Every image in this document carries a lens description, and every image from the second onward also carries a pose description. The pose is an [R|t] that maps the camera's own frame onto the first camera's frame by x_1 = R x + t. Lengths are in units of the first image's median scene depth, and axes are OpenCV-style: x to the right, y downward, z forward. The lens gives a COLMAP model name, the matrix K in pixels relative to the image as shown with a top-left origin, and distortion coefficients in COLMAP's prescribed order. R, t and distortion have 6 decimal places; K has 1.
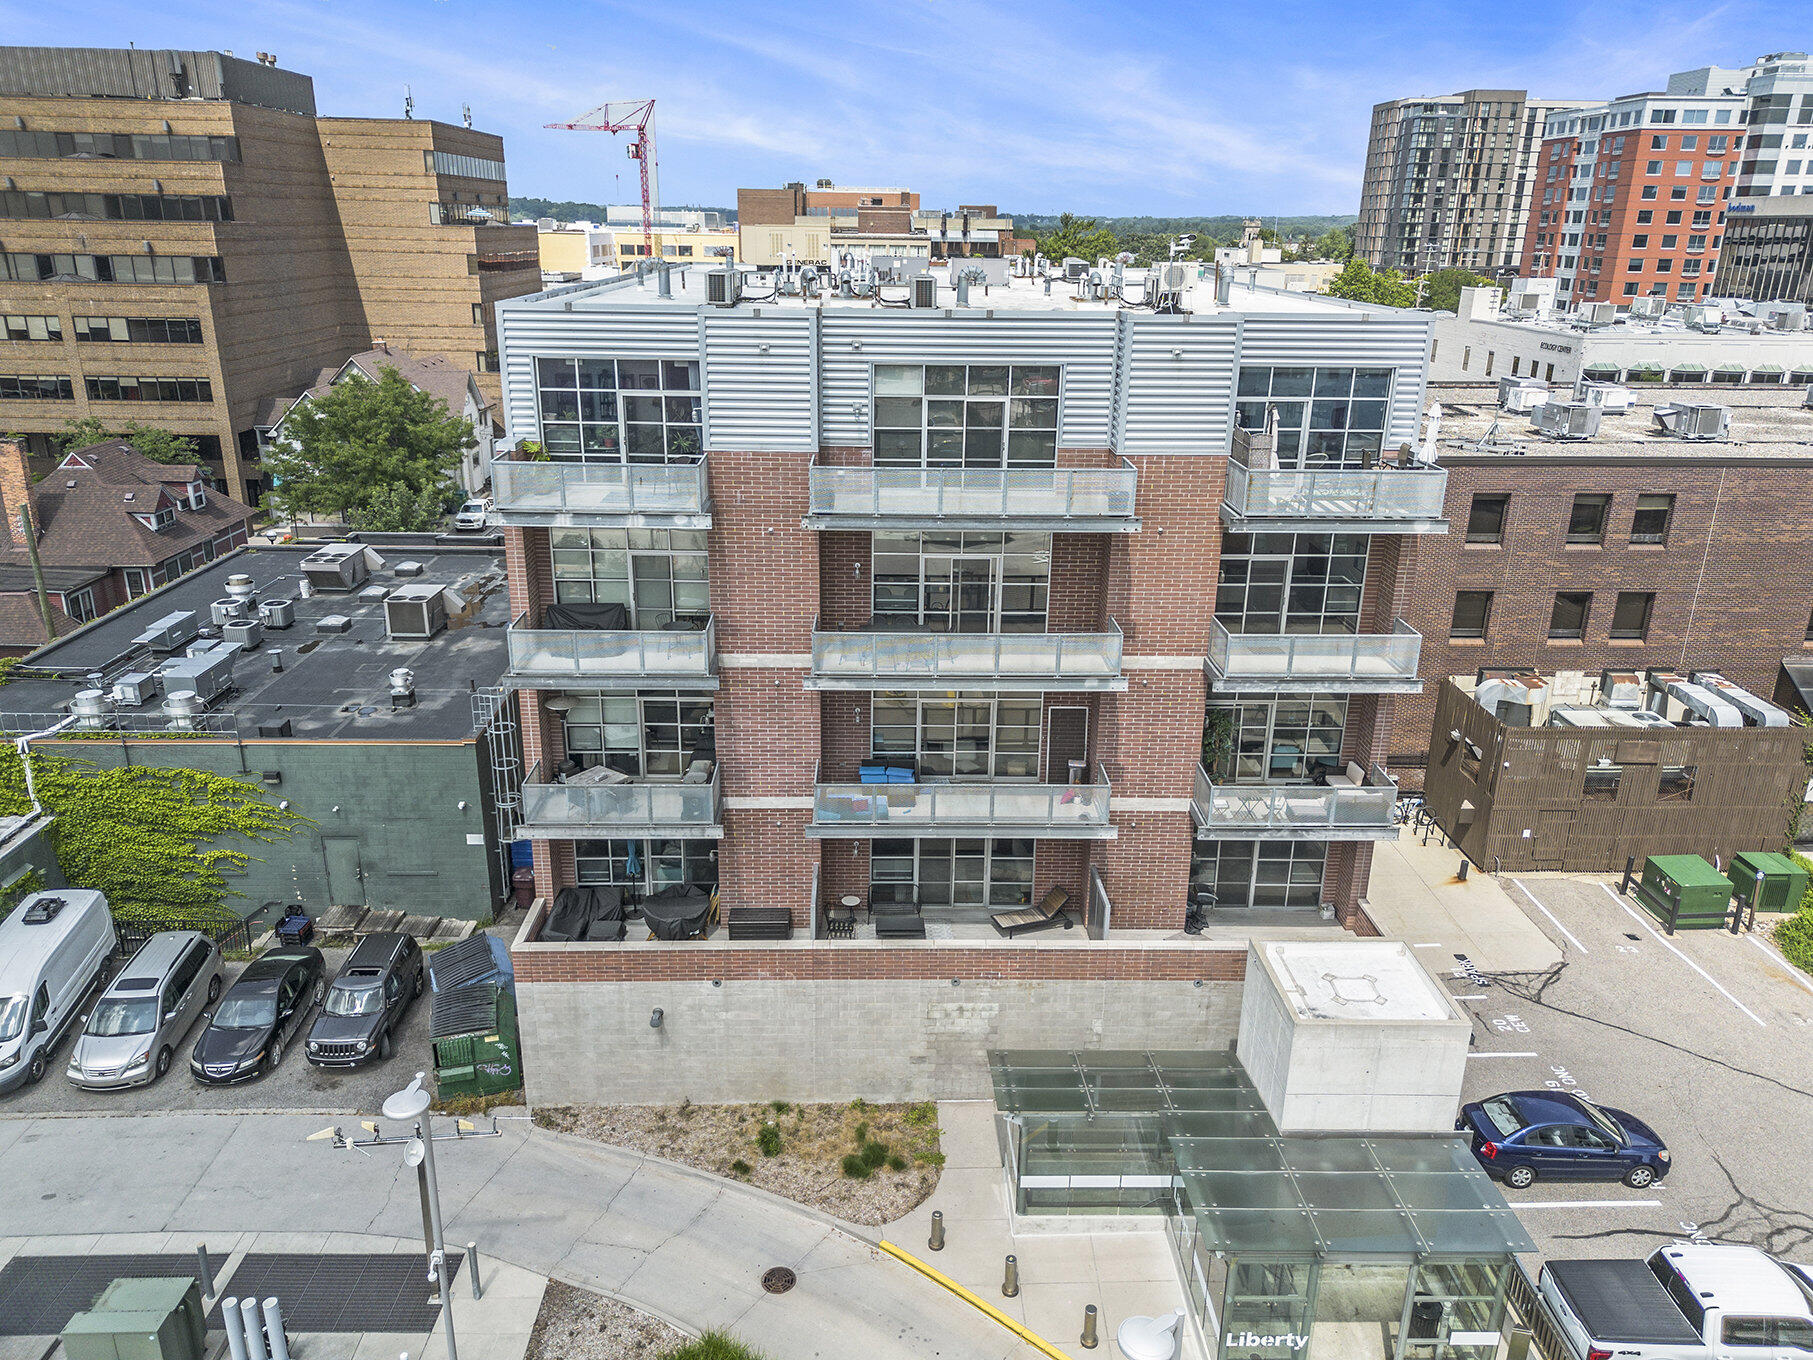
lens RADIAL K [[1290.2, 0, 906.5], [0, 1290.2, 680.0], [0, 0, 1]] dist [0.048924, -0.020052]
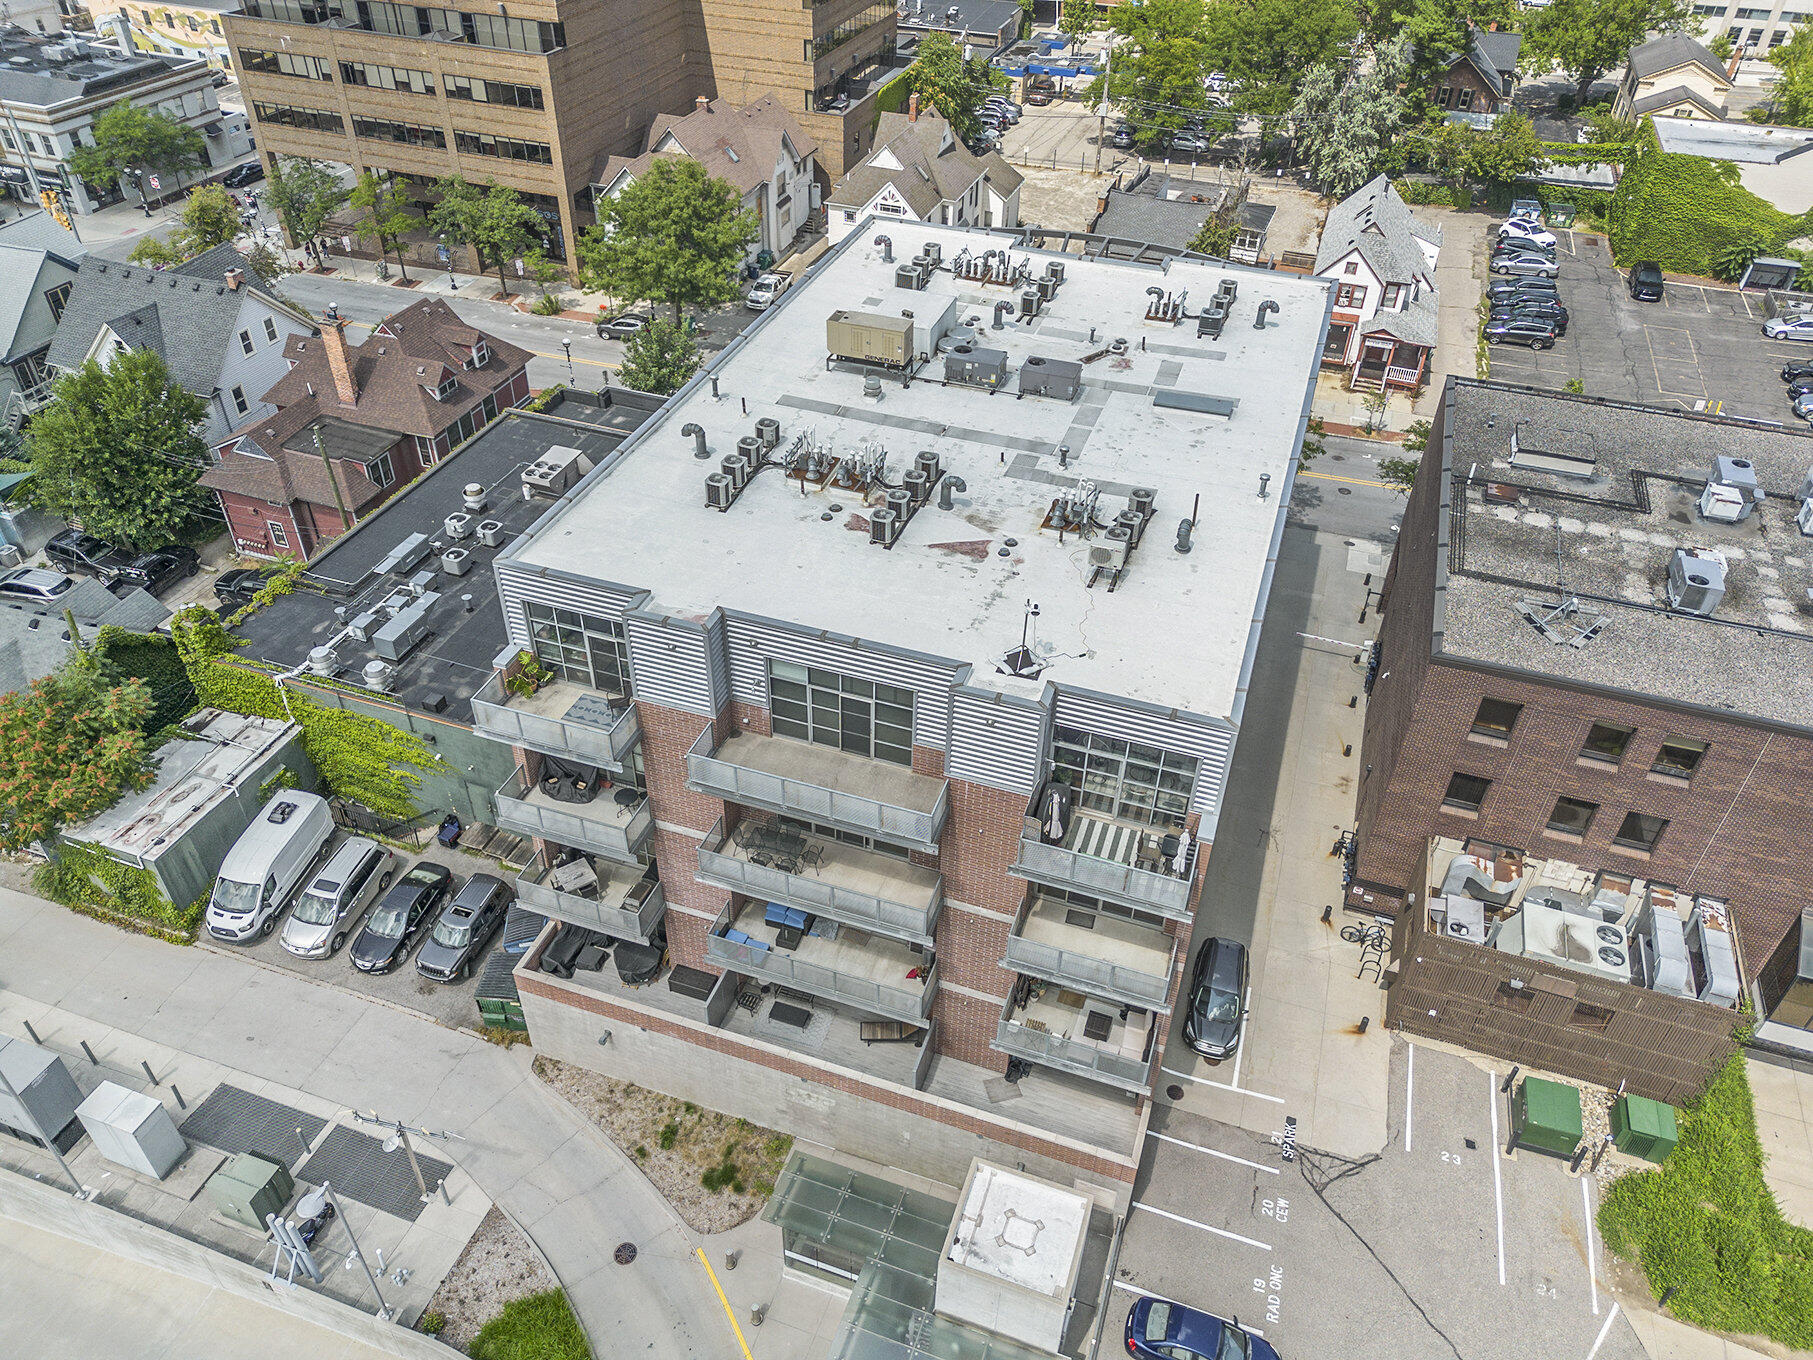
lens RADIAL K [[1296.9, 0, 906.5], [0, 1296.9, 680.0], [0, 0, 1]] dist [0.051548, -0.000676]
pose [[0.937444, 0.220518, -0.269389, 0.307060], [-0.123795, 0.934380, 0.334079, -0.460699], [0.325382, -0.279831, 0.903228, -0.047047]]
